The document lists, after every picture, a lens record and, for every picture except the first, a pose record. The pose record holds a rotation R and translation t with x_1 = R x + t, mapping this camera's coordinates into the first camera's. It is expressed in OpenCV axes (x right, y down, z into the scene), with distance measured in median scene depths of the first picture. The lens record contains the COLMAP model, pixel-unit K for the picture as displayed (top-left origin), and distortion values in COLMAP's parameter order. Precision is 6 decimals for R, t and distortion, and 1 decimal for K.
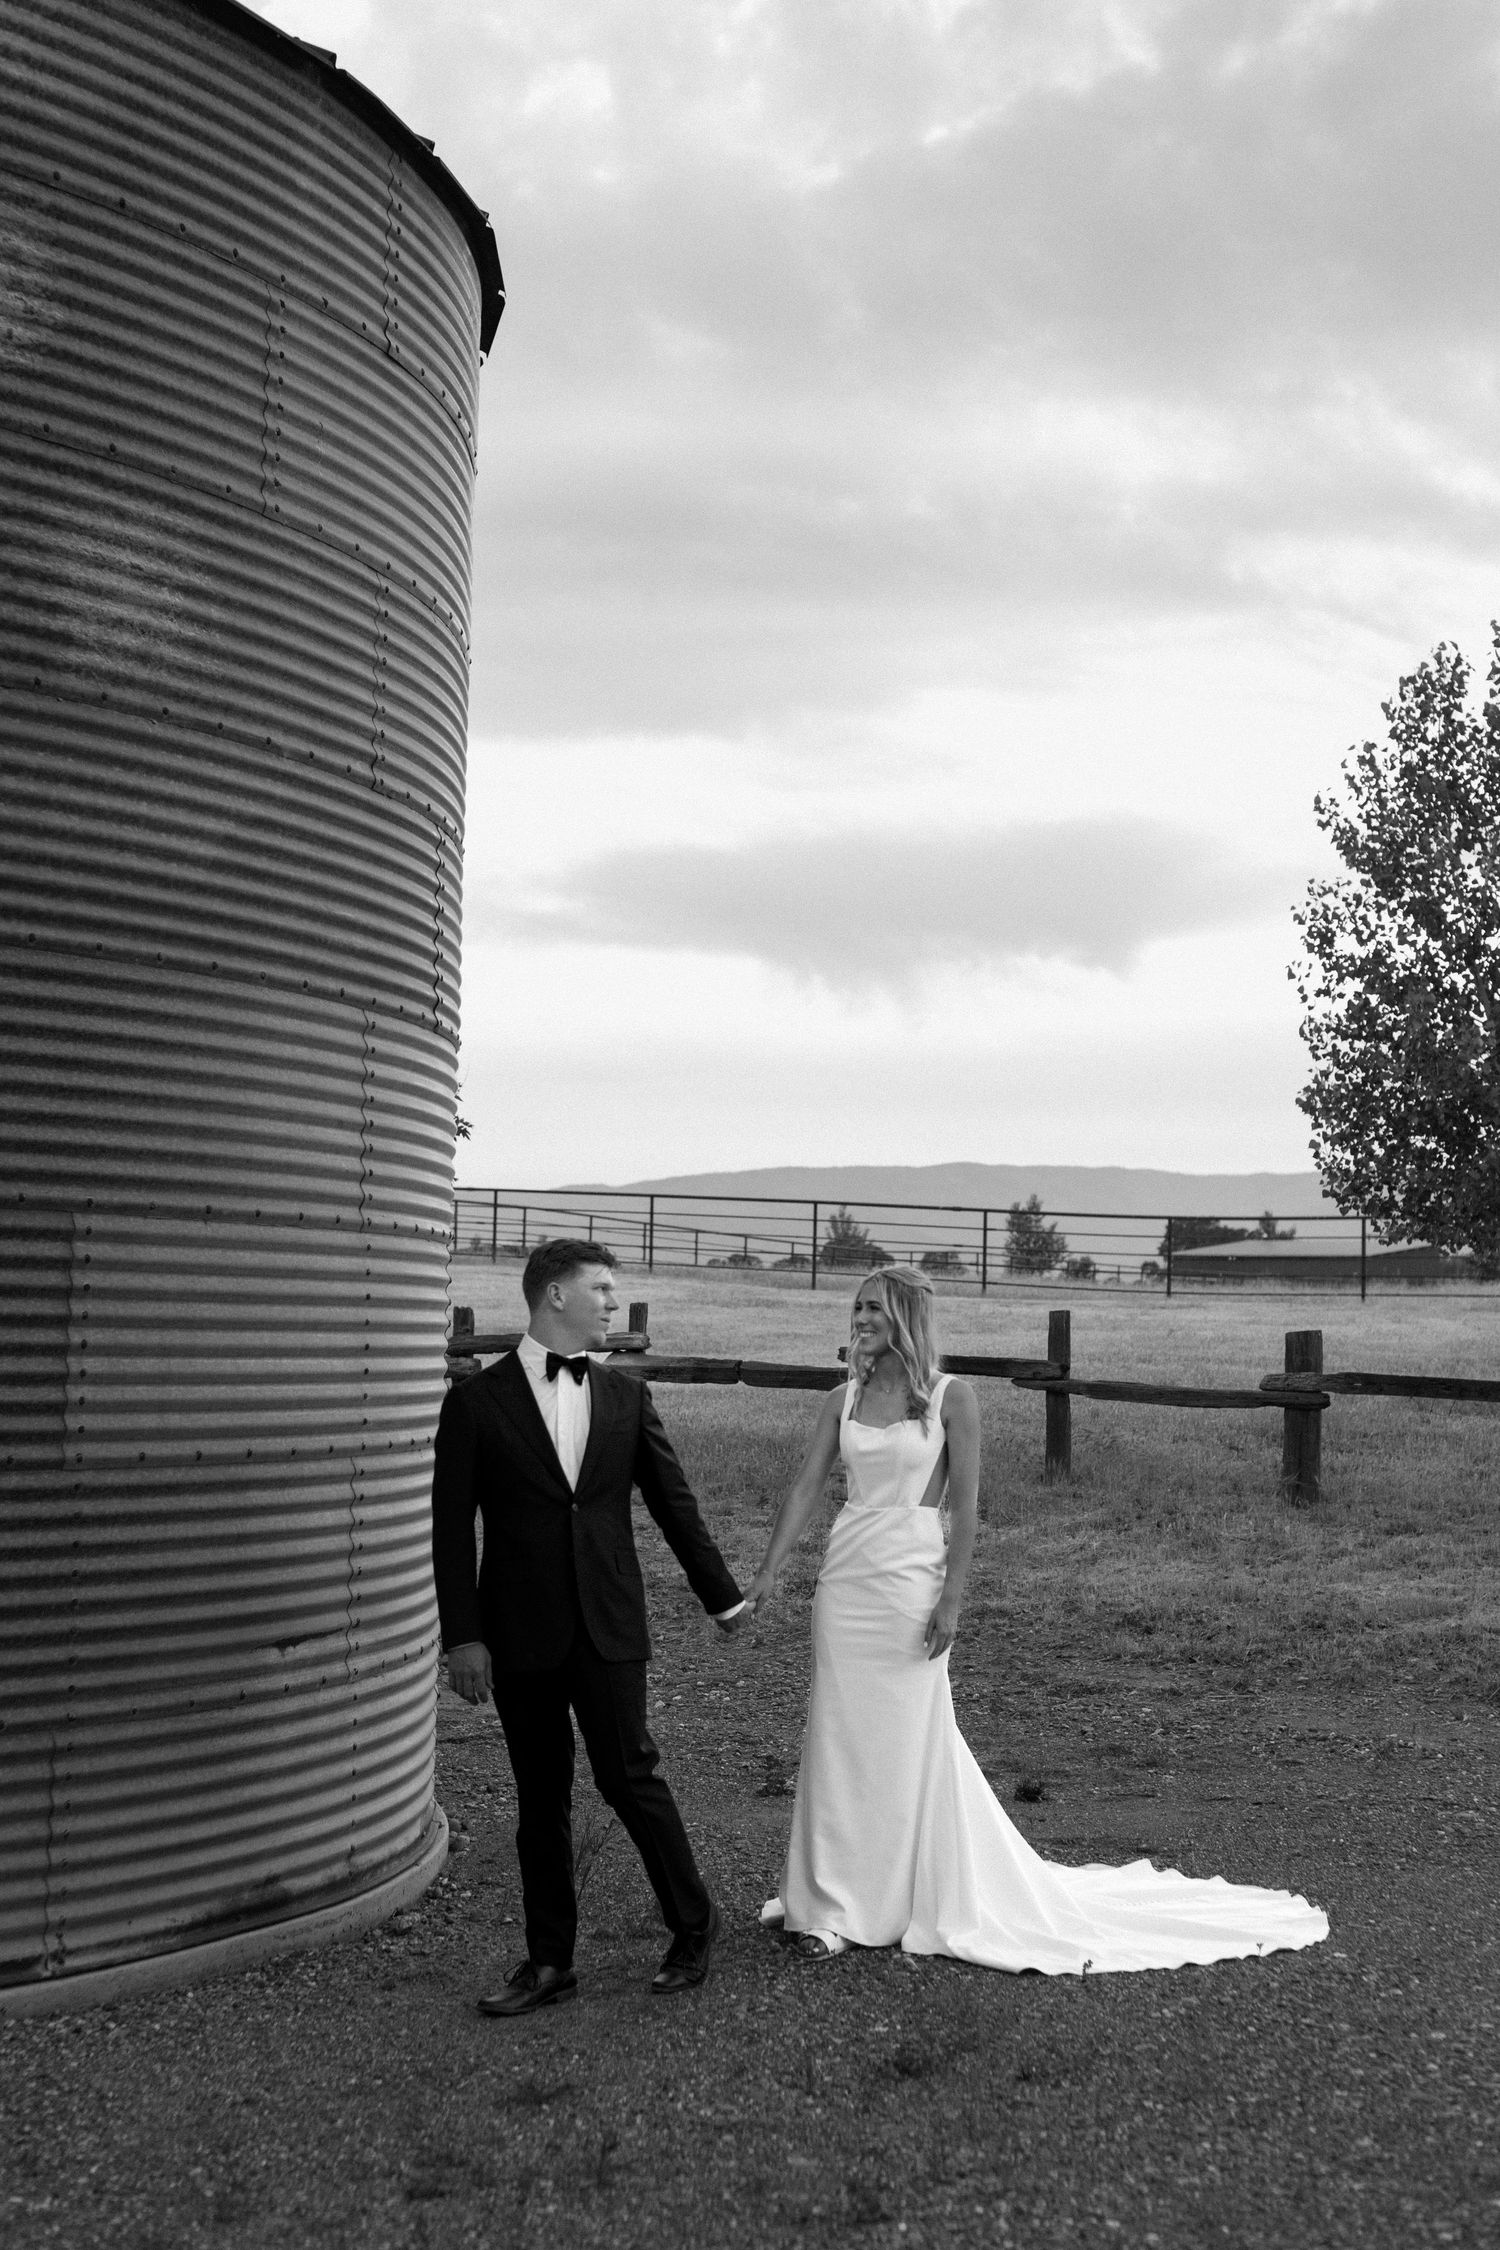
lens RADIAL K [[3052.8, 0, 750.0], [0, 3052.8, 1125.0], [0, 0, 1]] dist [0.006695, 0.038430]
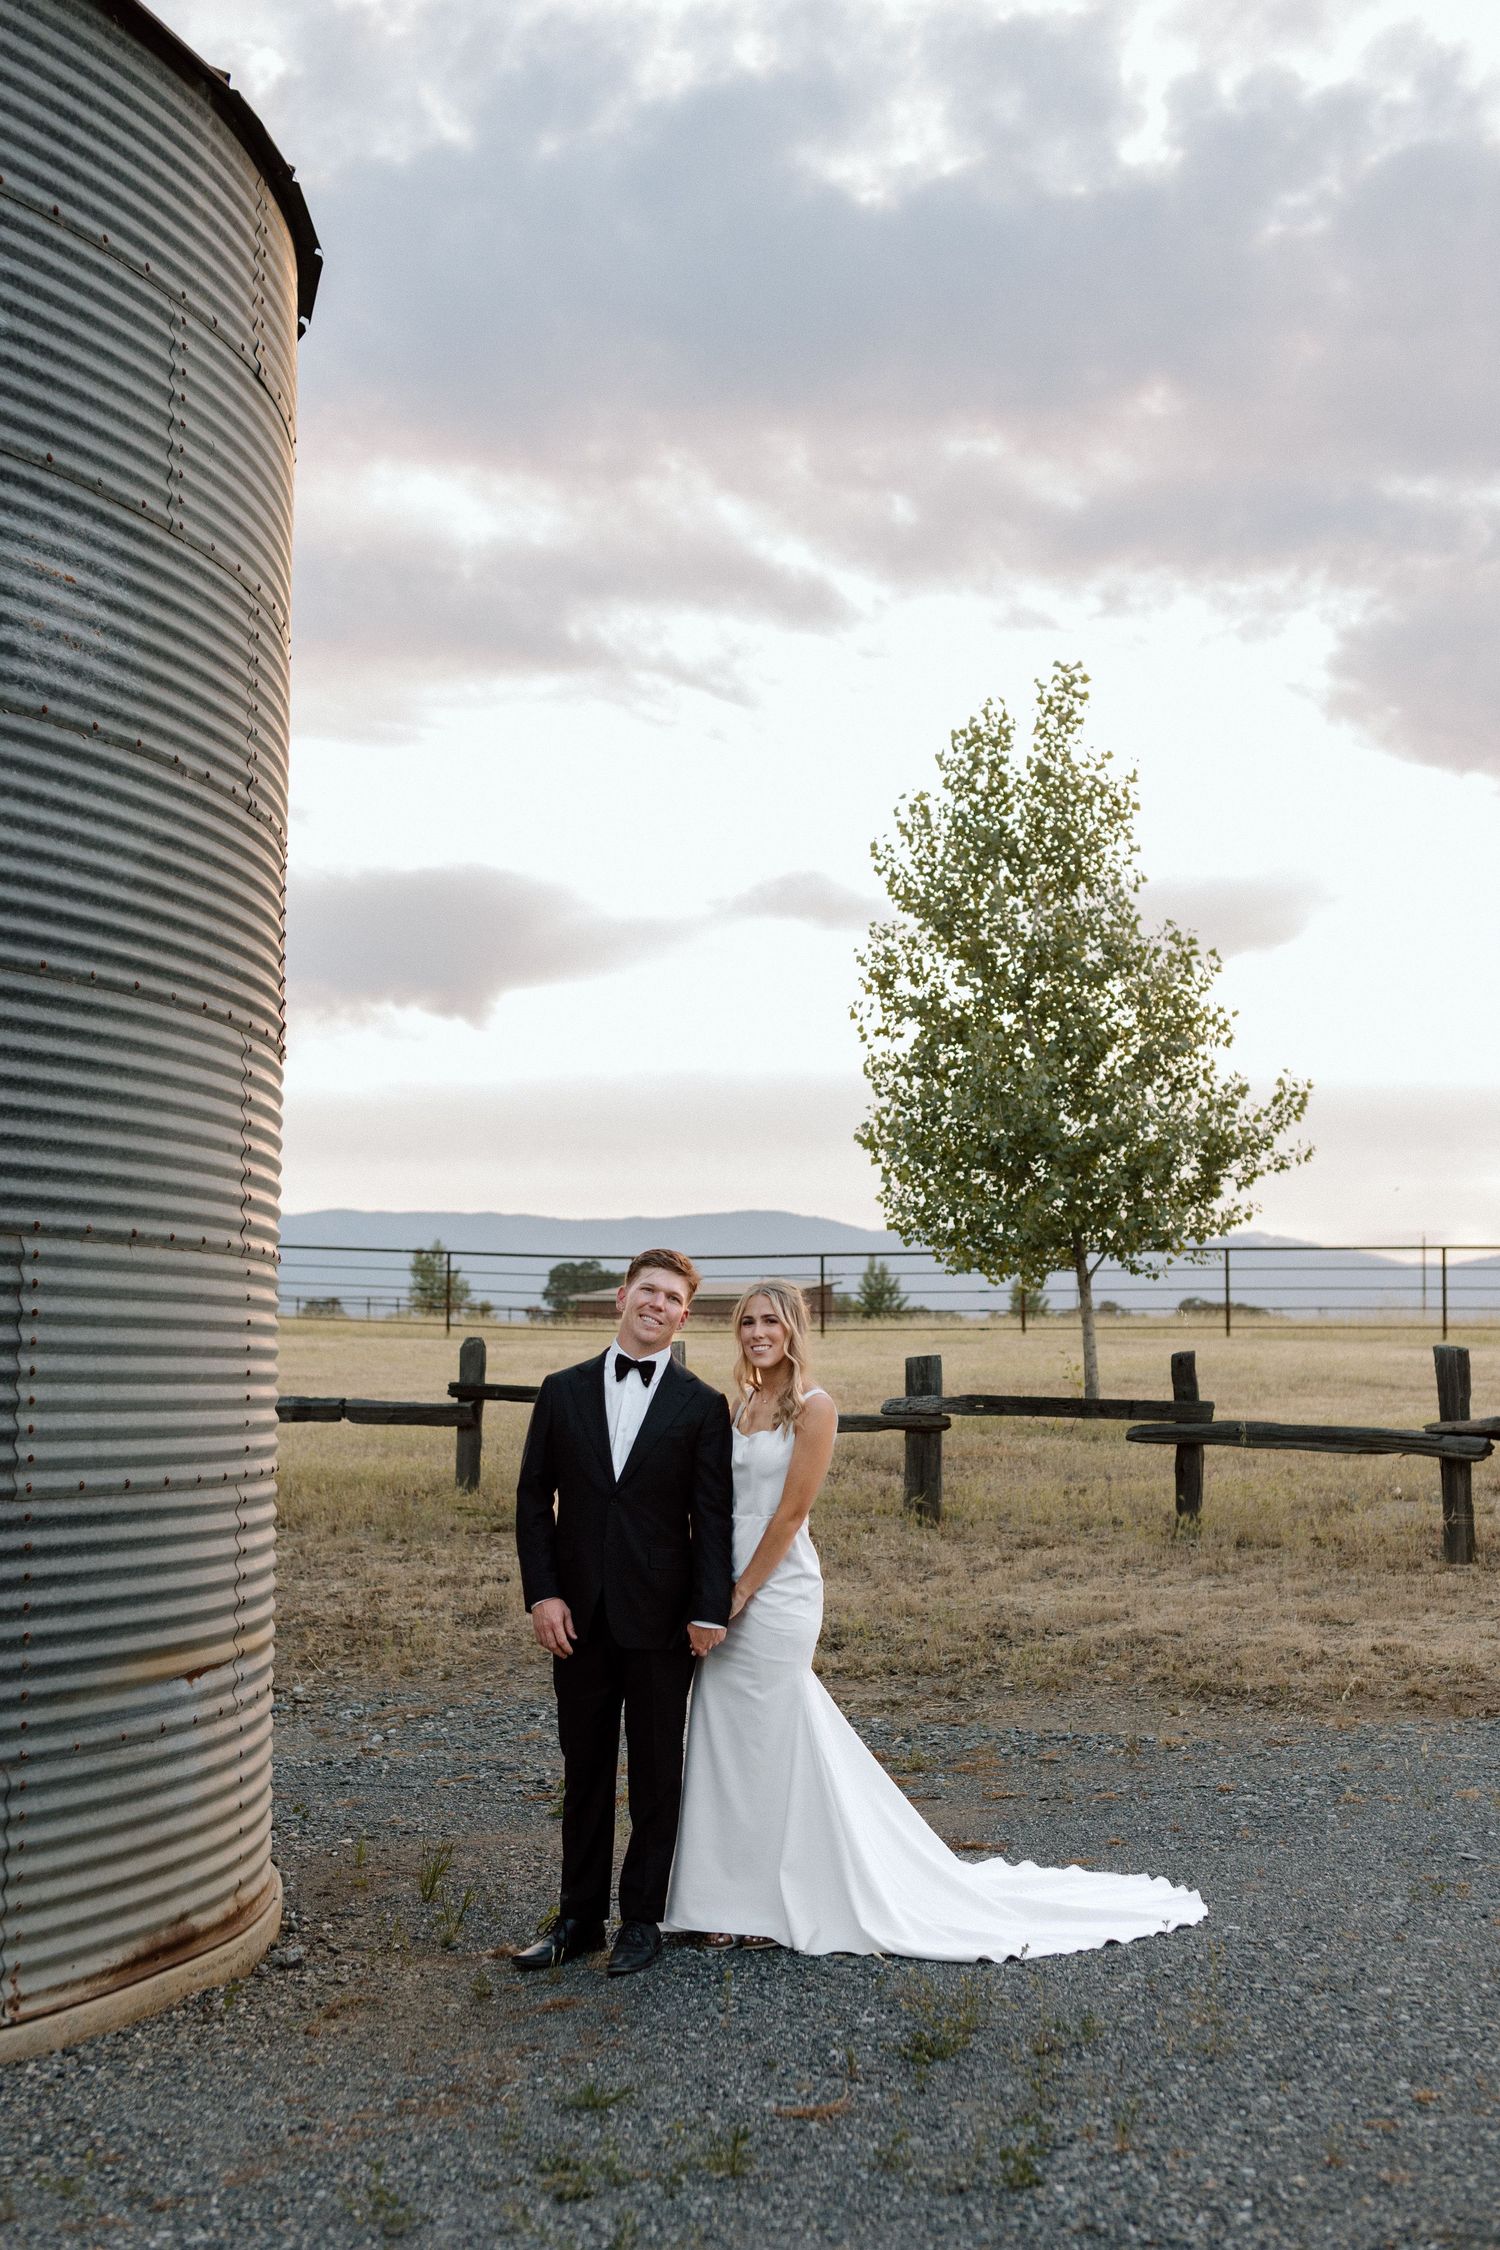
lens RADIAL K [[3052.0, 0, 752.2], [0, 3052.0, 1109.8], [0, 0, 1]] dist [0.008493, 0.022339]
pose [[0.977655, -0.001352, 0.210210, -0.176584], [0.005669, 0.999785, -0.019933, 0.008147], [-0.210138, 0.020679, 0.977453, -0.003294]]
